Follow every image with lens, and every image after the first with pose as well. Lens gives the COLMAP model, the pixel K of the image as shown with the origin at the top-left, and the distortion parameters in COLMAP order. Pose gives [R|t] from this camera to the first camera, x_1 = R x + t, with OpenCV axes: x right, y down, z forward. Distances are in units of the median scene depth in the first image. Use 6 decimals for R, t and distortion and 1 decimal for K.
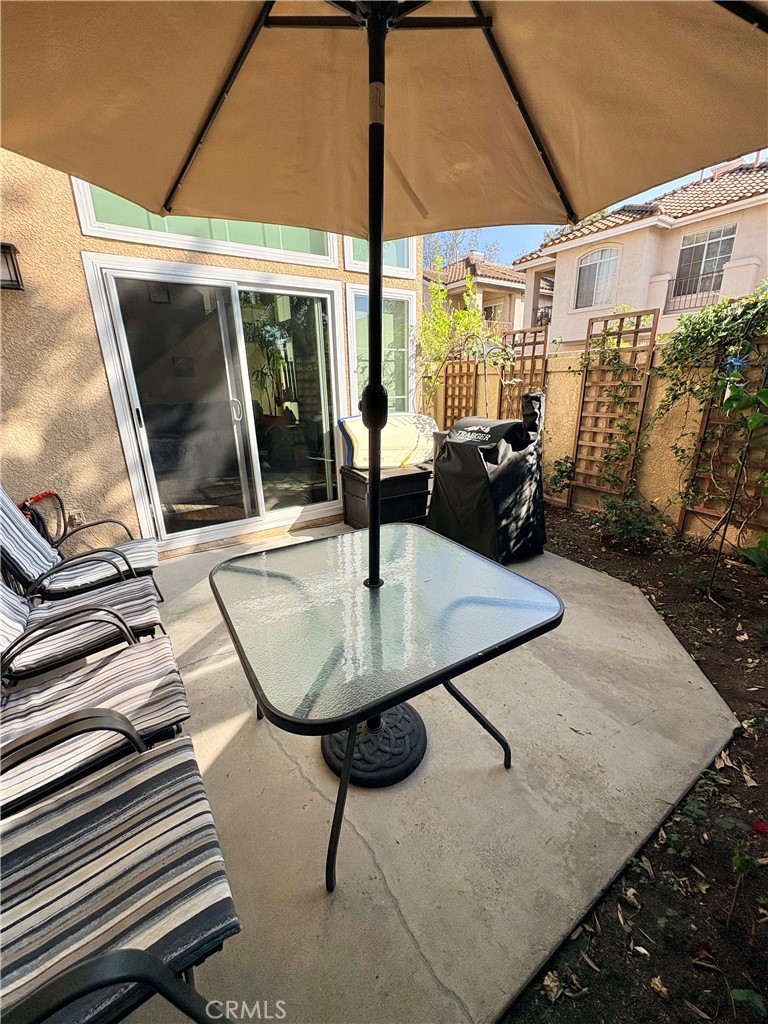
lens RADIAL K [[407.5, 0, 384.0], [0, 407.5, 512.0], [0, 0, 1]] dist [-0.000609, -0.000282]
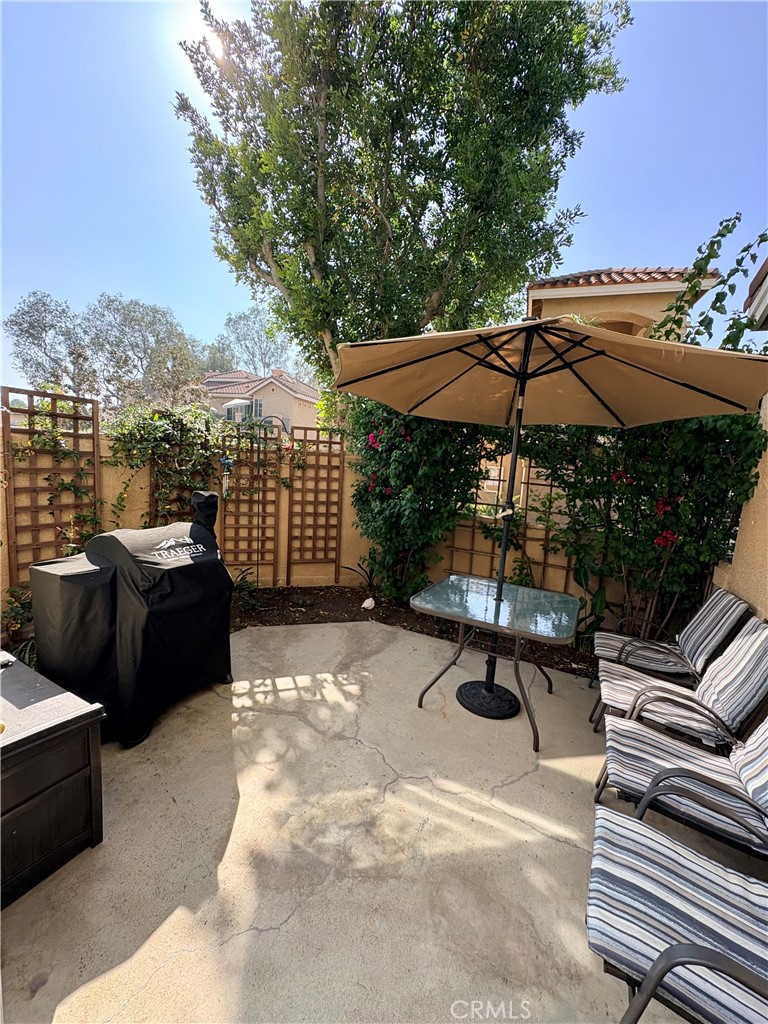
lens RADIAL K [[407.5, 0, 384.0], [0, 407.5, 512.0], [0, 0, 1]] dist [-0.000609, -0.000282]
pose [[-0.462471, -0.086666, 0.882389, -0.618447], [0.250120, 0.942038, 0.223615, -0.305901], [-0.850624, 0.324119, -0.413988, 0.967365]]
